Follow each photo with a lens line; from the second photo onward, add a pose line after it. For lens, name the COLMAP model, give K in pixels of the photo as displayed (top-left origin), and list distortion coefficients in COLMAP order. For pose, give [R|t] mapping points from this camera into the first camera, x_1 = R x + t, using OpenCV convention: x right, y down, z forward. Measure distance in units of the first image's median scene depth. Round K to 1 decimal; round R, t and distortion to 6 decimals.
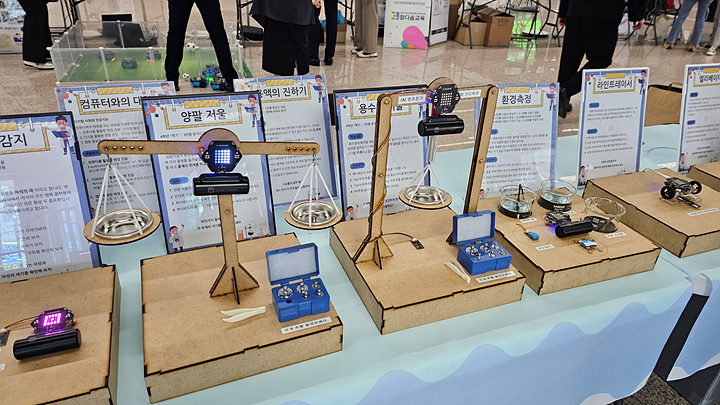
lens RADIAL K [[475.3, 0, 360.0], [0, 475.3, 202.5], [0, 0, 1]] dist [0.000553, -0.001206]
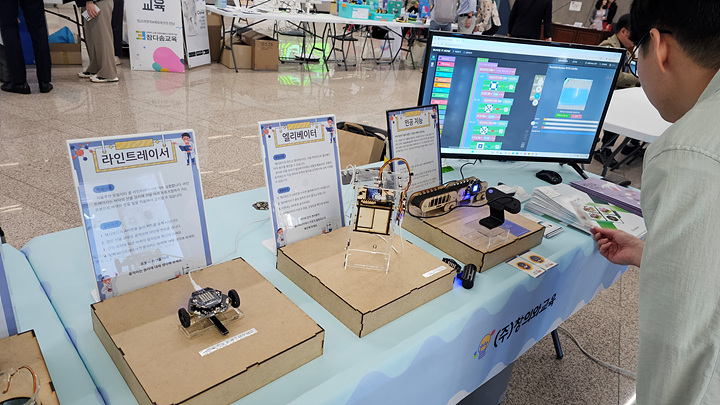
lens RADIAL K [[475.3, 0, 360.0], [0, 475.3, 202.5], [0, 0, 1]] dist [0.000553, -0.001206]
pose [[0.927211, -0.089860, 0.363600, 0.093397], [0.103230, 0.994504, -0.017465, -0.021492], [-0.360033, 0.053728, 0.931391, 0.036570]]
